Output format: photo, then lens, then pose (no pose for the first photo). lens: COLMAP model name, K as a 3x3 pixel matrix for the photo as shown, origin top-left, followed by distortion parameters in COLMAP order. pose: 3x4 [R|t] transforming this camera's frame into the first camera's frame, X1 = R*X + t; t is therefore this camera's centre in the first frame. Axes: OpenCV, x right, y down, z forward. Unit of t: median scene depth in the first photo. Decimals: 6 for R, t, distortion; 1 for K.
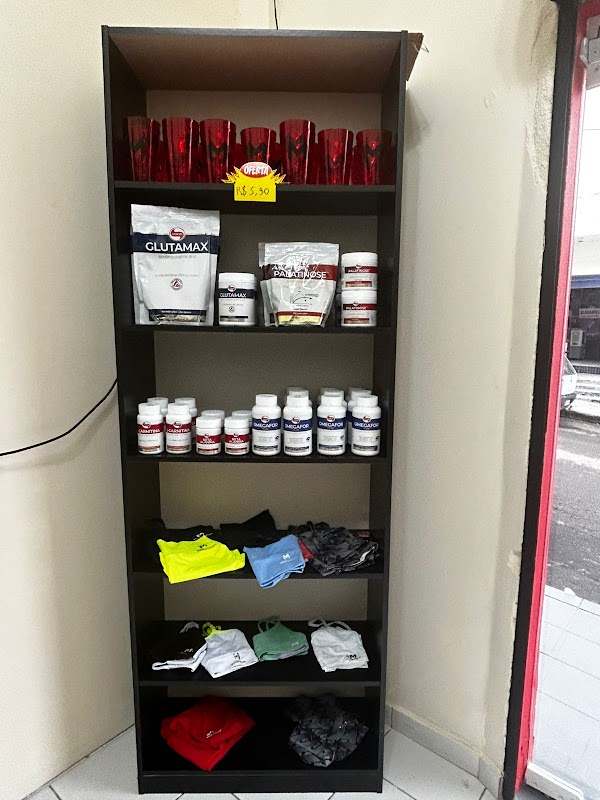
lens RADIAL K [[537.5, 0, 300.0], [0, 537.5, 400.0], [0, 0, 1]] dist [-0.000950, -0.000537]
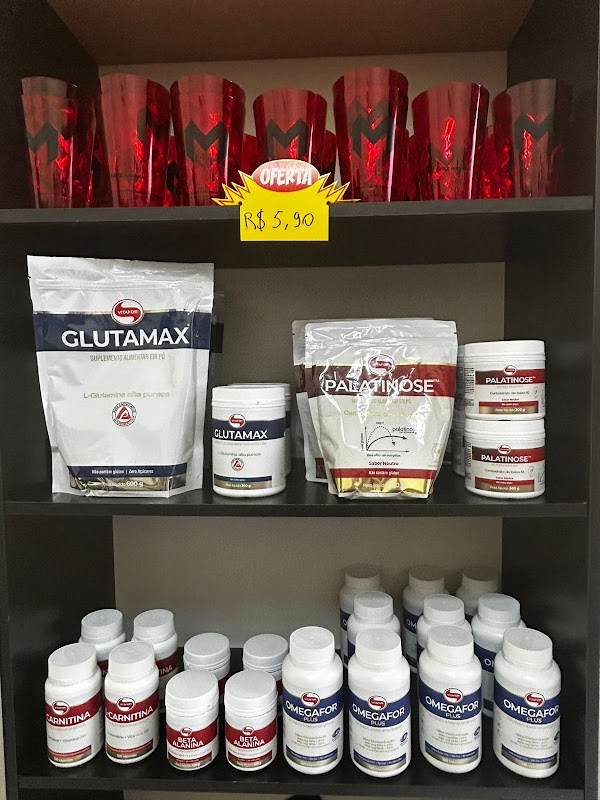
lens RADIAL K [[537.5, 0, 300.0], [0, 537.5, 400.0], [0, 0, 1]] dist [-0.000950, -0.000537]
pose [[0.997899, -0.016341, -0.062691, -0.041047], [0.010700, 0.995949, -0.089285, -0.181509], [0.063896, 0.088427, 0.994031, 0.523883]]
